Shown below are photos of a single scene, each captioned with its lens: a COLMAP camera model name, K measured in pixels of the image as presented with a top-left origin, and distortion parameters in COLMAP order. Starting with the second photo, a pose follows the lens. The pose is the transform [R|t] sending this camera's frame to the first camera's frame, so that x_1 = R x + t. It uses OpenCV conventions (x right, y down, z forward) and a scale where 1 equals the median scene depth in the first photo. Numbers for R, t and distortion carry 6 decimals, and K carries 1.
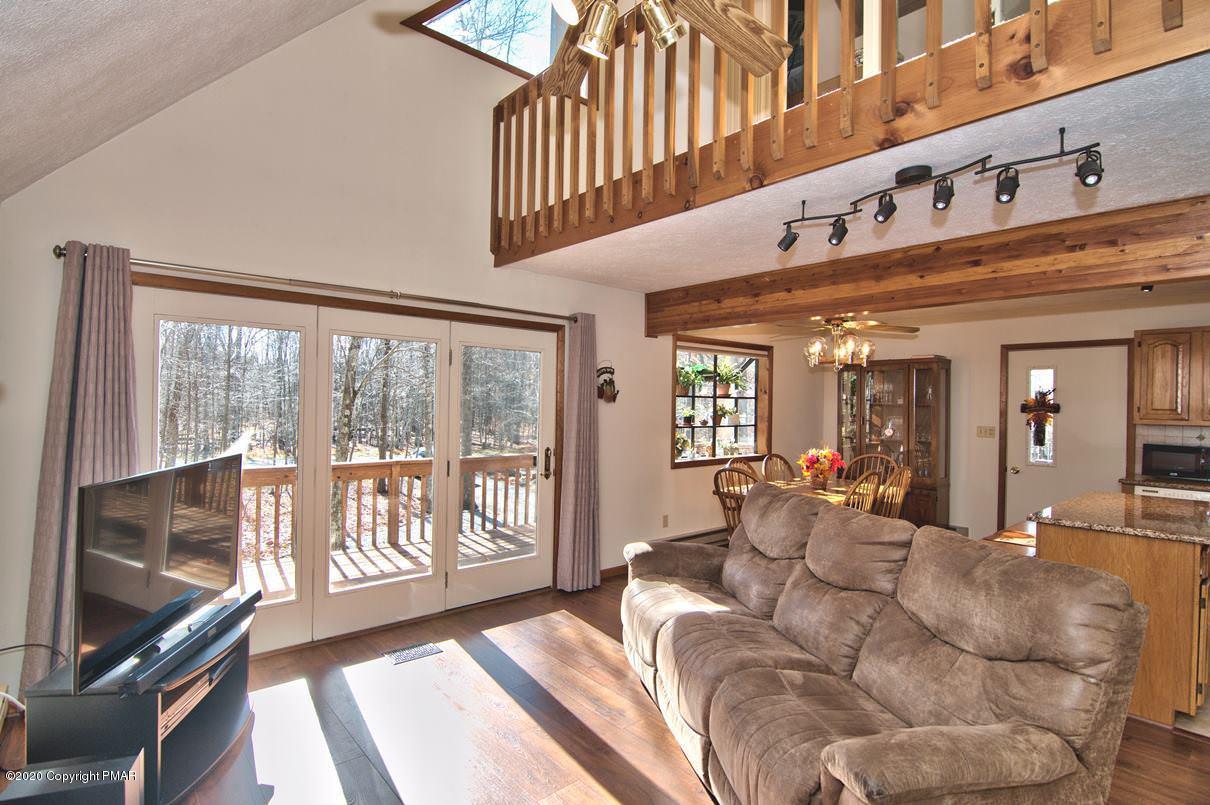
lens RADIAL K [[592.3, 0, 604.0], [0, 592.3, 404.8], [0, 0, 1]] dist [-0.009390, -0.008568]
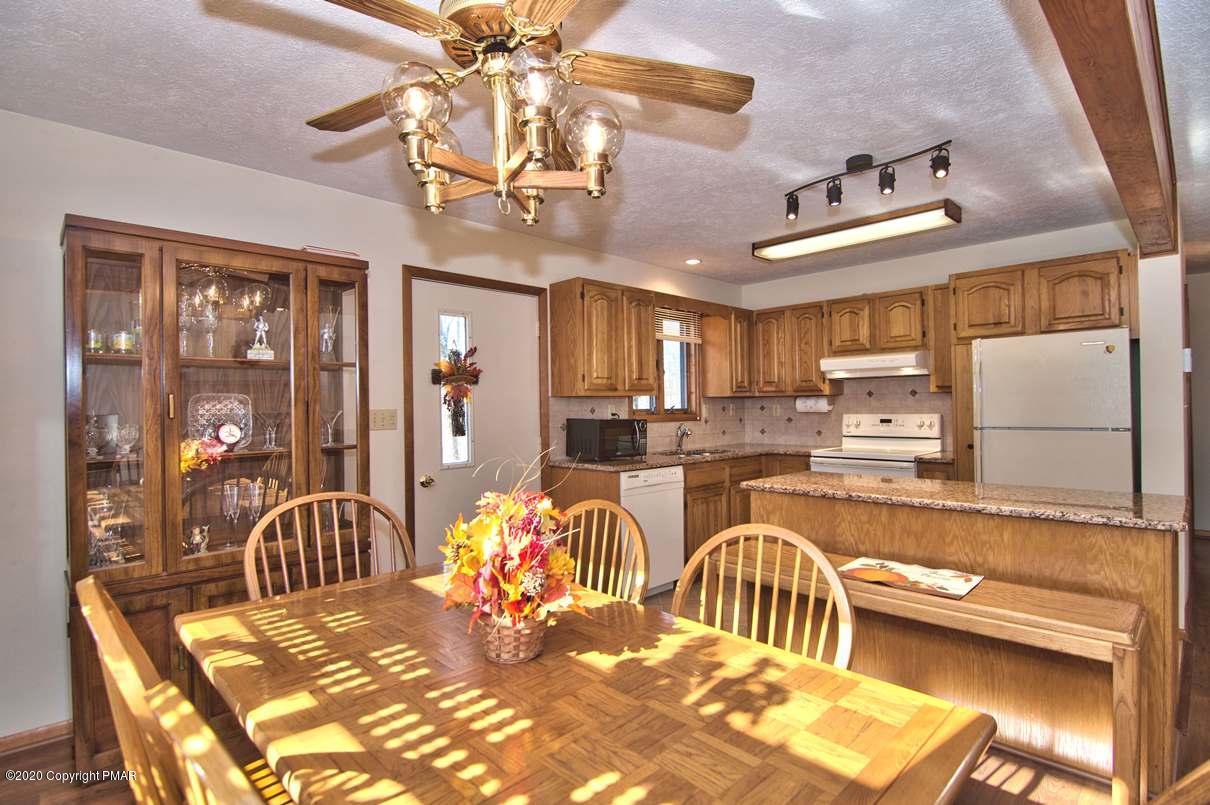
lens RADIAL K [[592.3, 0, 610.8], [0, 592.3, 405.1], [0, 0, 1]] dist [-0.009390, -0.008568]
pose [[-0.067007, -0.015240, 0.997636, 0.162126], [0.016612, 0.999728, 0.016388, 0.046270], [-0.997614, 0.017671, -0.066735, 1.432903]]
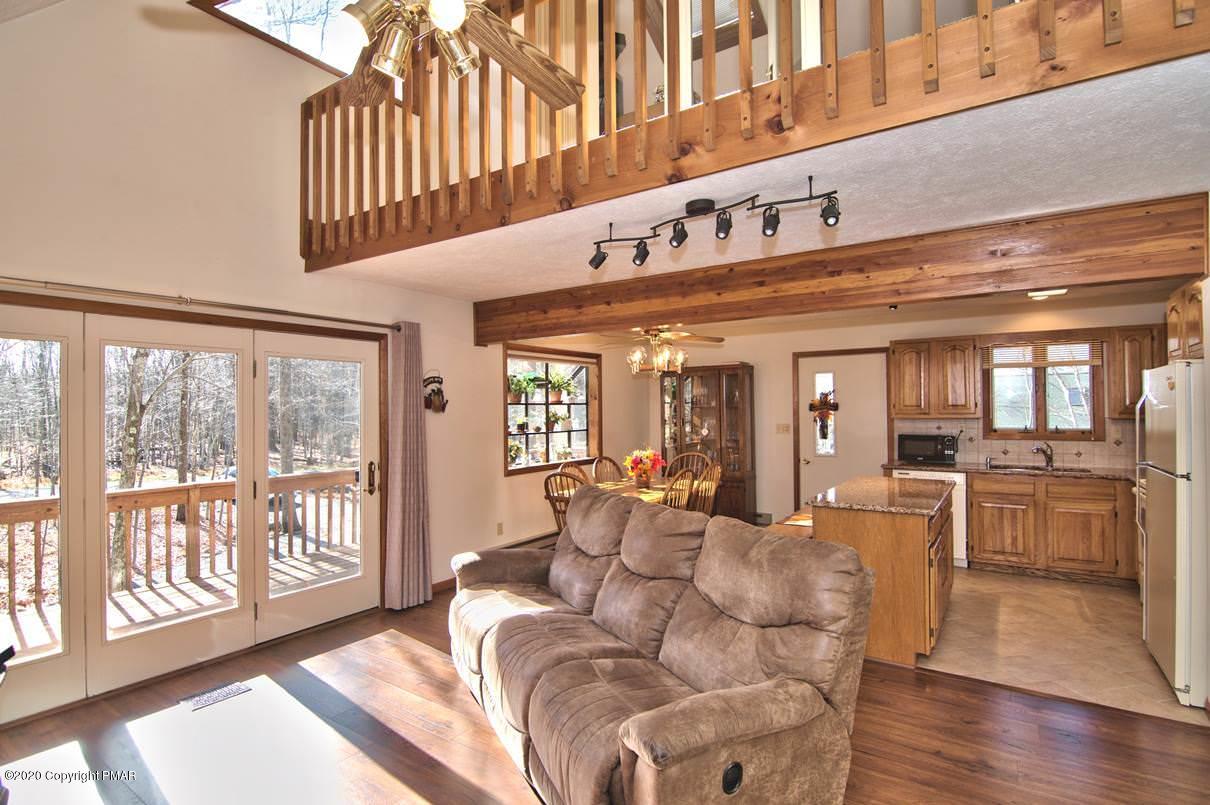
lens RADIAL K [[592.3, 0, 604.4], [0, 592.3, 404.5], [0, 0, 1]] dist [-0.009390, -0.008568]
pose [[0.965177, -0.024149, 0.260480, 0.028890], [0.026674, 0.999625, -0.006161, -0.005593], [-0.260234, 0.012894, 0.965460, -0.030750]]
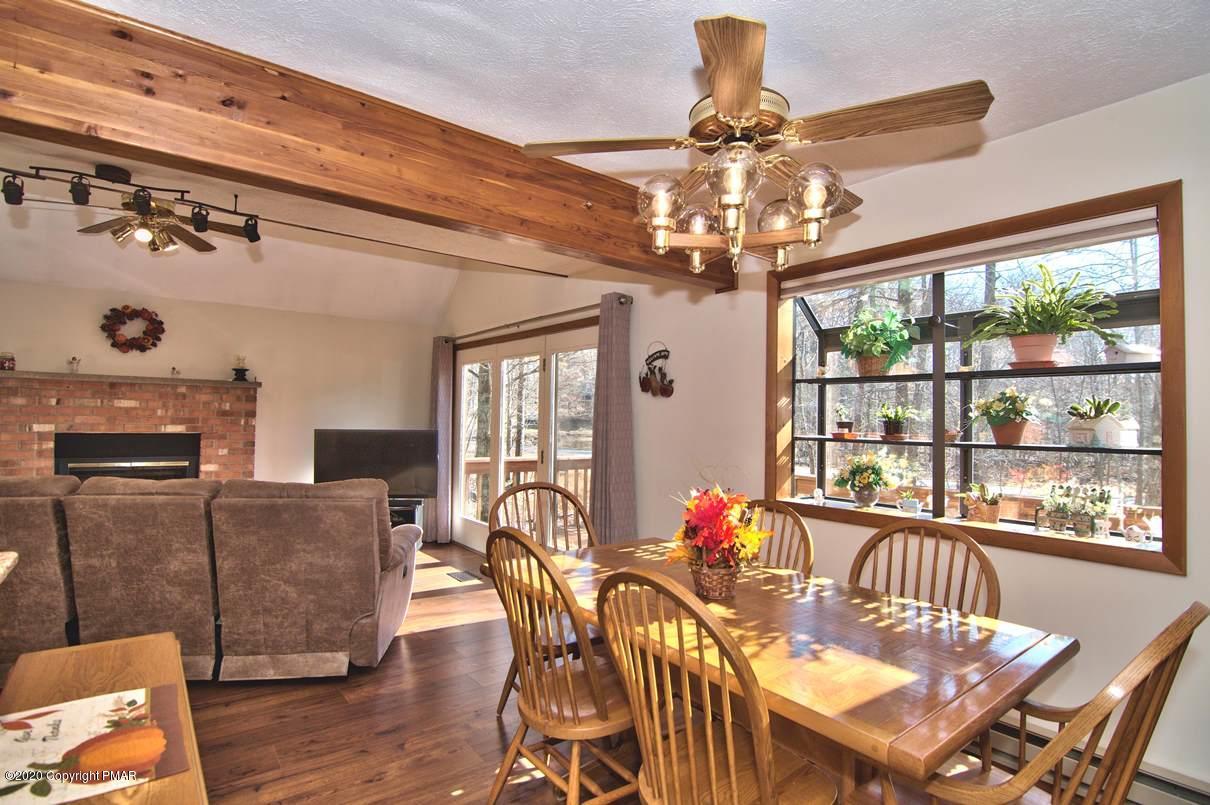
lens RADIAL K [[592.3, 0, 611.3], [0, 592.3, 402.0], [0, 0, 1]] dist [-0.009390, -0.008568]
pose [[-0.042044, -0.047686, -0.997977, 1.093350], [-0.023171, 0.998638, -0.046741, 0.056553], [0.998847, 0.021159, -0.043092, 1.395101]]
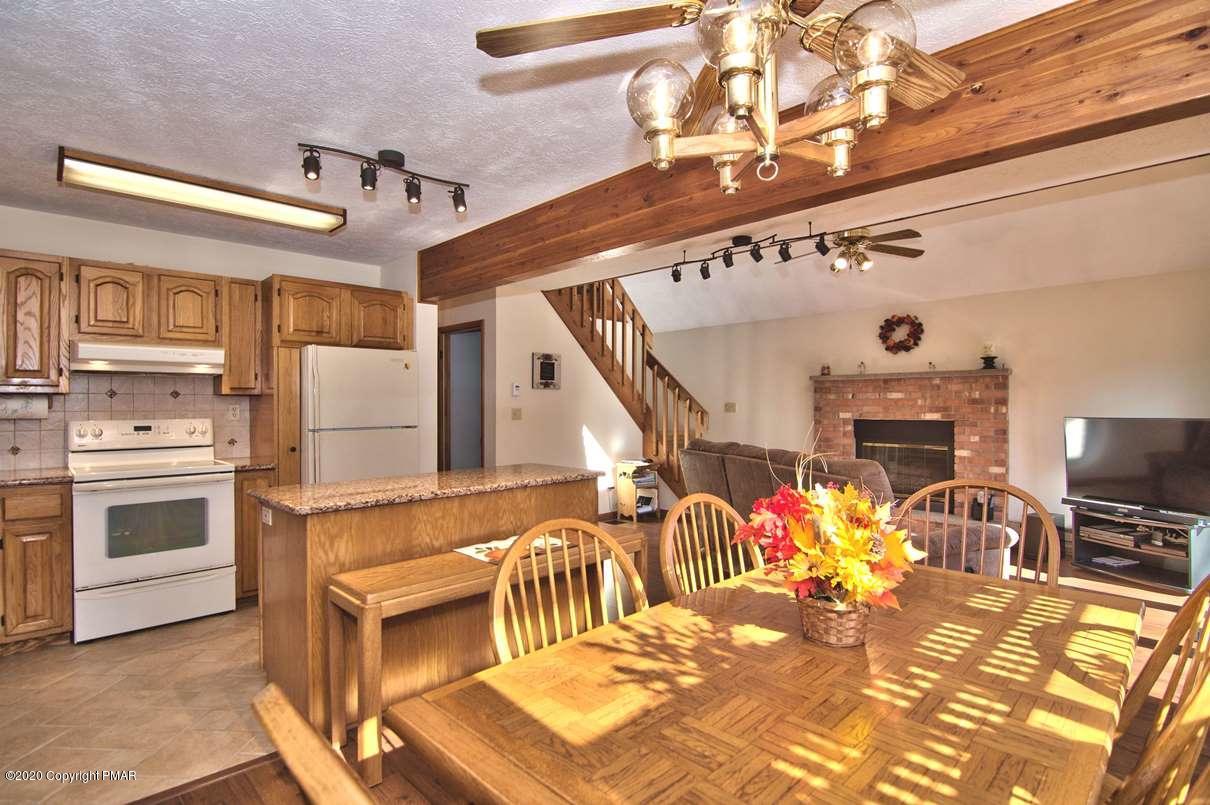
lens RADIAL K [[592.3, 0, 600.8], [0, 592.3, 404.8], [0, 0, 1]] dist [-0.009390, -0.008568]
pose [[-0.997903, -0.014207, -0.063153, 0.708801], [-0.014277, 0.999898, 0.000652, 0.059707], [0.063137, 0.001552, -0.998004, 1.839104]]
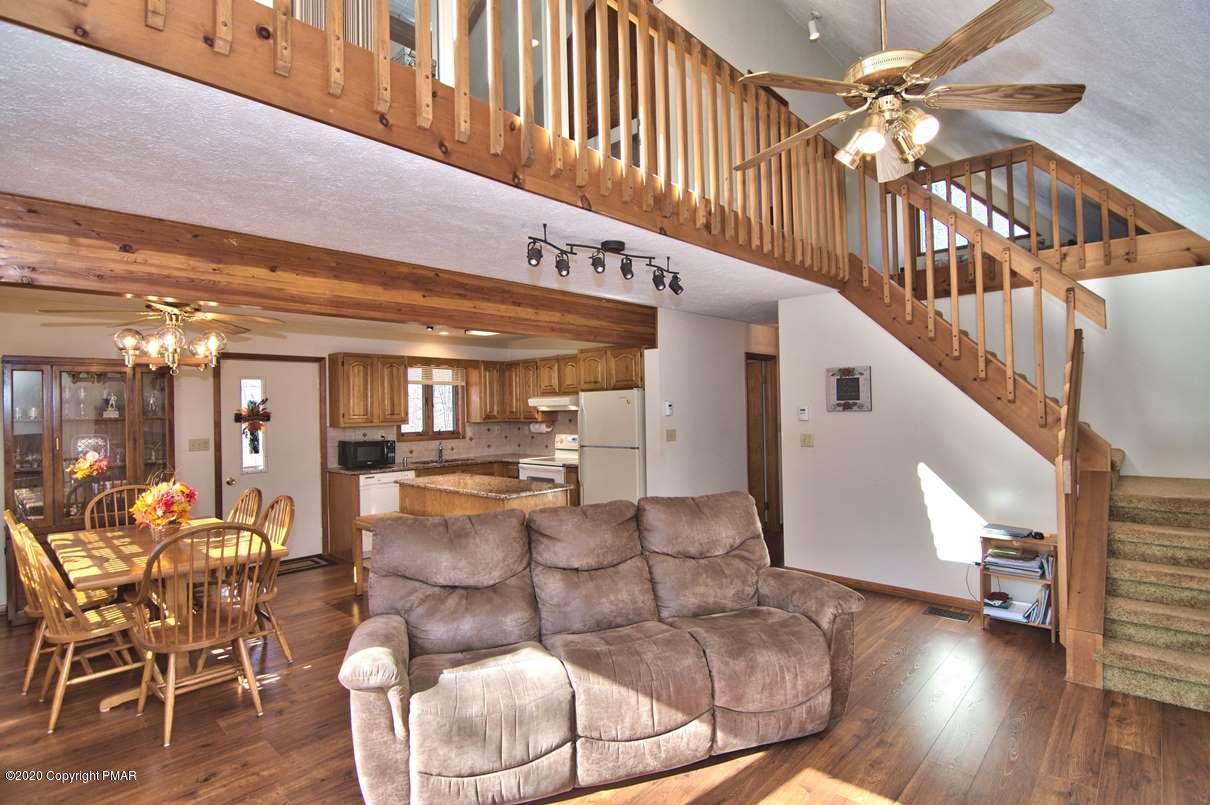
lens RADIAL K [[592.3, 0, 609.3], [0, 592.3, 400.6], [0, 0, 1]] dist [-0.009390, -0.008568]
pose [[-0.105860, -0.003276, 0.994376, -0.572585], [0.019909, 0.999787, 0.005414, -0.027388], [-0.994182, 0.020370, -0.105772, 0.795590]]
